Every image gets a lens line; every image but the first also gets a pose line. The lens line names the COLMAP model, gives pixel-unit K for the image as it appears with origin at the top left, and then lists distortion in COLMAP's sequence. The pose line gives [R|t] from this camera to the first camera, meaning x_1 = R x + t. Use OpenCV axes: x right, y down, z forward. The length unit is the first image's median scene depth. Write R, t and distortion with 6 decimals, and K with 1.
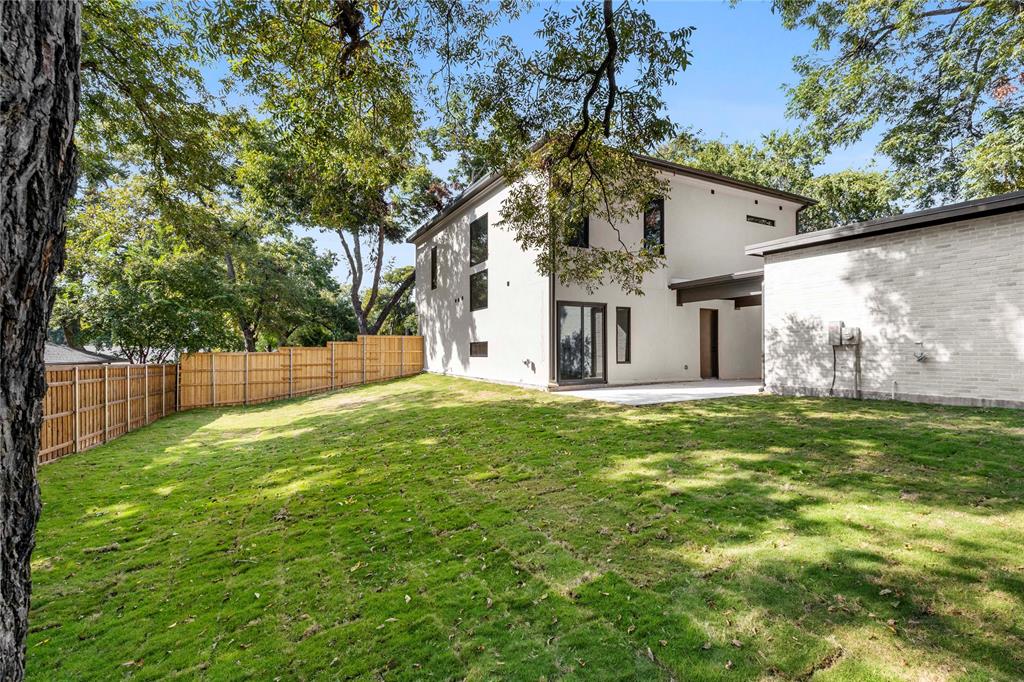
lens RADIAL K [[461.2, 0, 519.2], [0, 461.2, 345.7], [0, 0, 1]] dist [-0.000628, -0.000008]
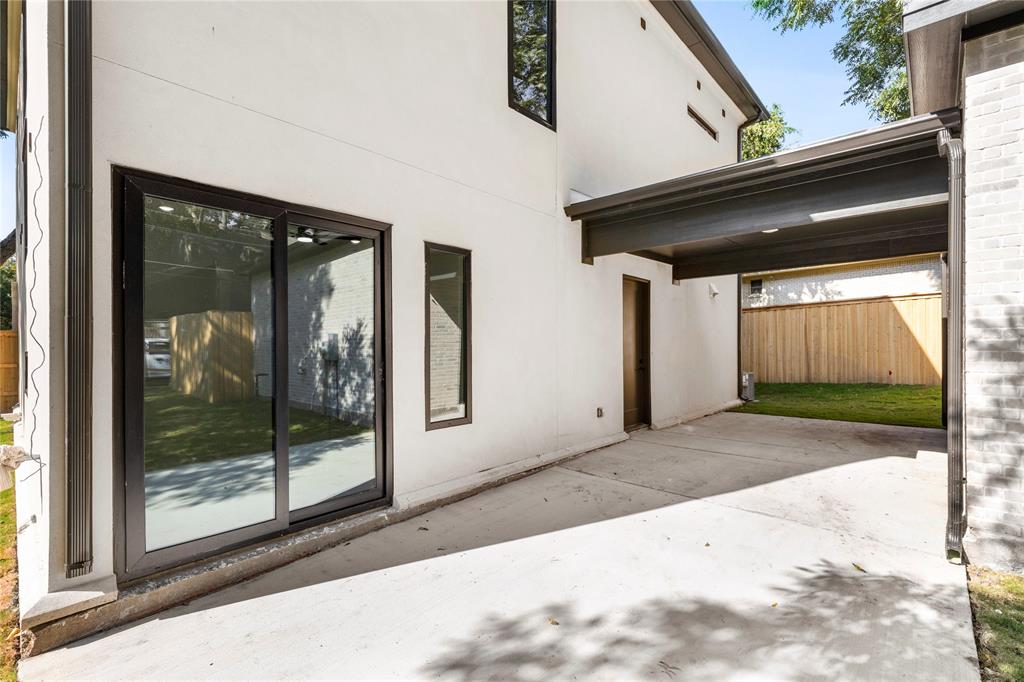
lens RADIAL K [[461.2, 0, 514.0], [0, 461.2, 342.7], [0, 0, 1]] dist [-0.000628, -0.000008]
pose [[0.937188, 0.001294, 0.348823, 0.148738], [-0.000770, 0.999998, -0.001641, -0.015522], [-0.348824, 0.001270, 0.937187, 0.652093]]
